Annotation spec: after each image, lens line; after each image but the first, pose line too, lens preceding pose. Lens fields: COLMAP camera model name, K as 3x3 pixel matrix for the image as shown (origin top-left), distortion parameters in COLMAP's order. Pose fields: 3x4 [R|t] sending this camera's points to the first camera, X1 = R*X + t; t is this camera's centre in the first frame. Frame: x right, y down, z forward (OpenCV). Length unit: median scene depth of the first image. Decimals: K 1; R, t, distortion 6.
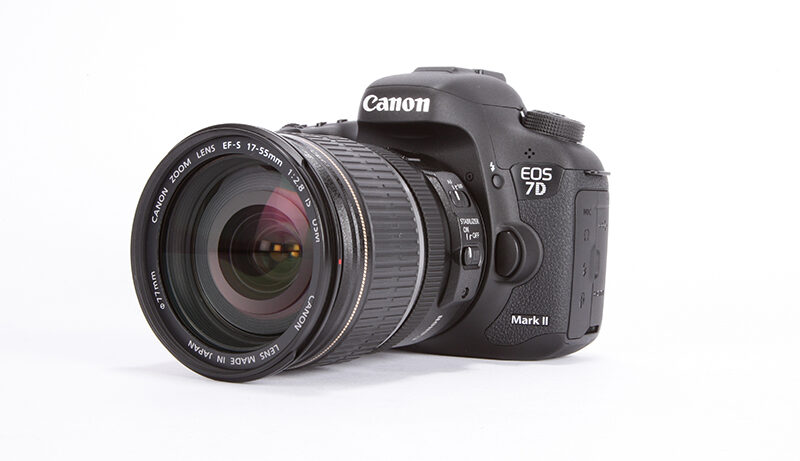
lens RADIAL K [[1461.0, 0, 400.0], [0, 1461.0, 230.5], [0, 0, 1]] dist [0.001333, 0.030414]
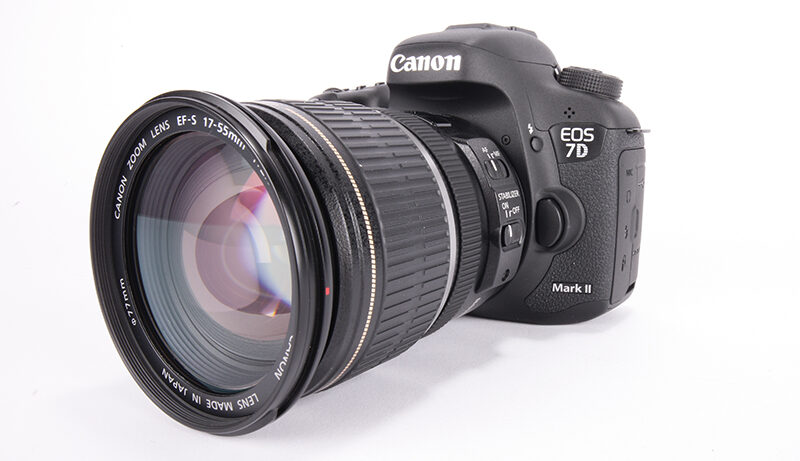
lens RADIAL K [[695.5, 0, 453.6], [0, 695.5, 215.5], [0, 0, 1]] dist [-0.000144, -0.003251]
pose [[0.999552, -0.027027, -0.012868, 0.018598], [0.028285, 0.993474, 0.110499, -0.039341], [0.009798, -0.110814, 0.993793, 0.557512]]
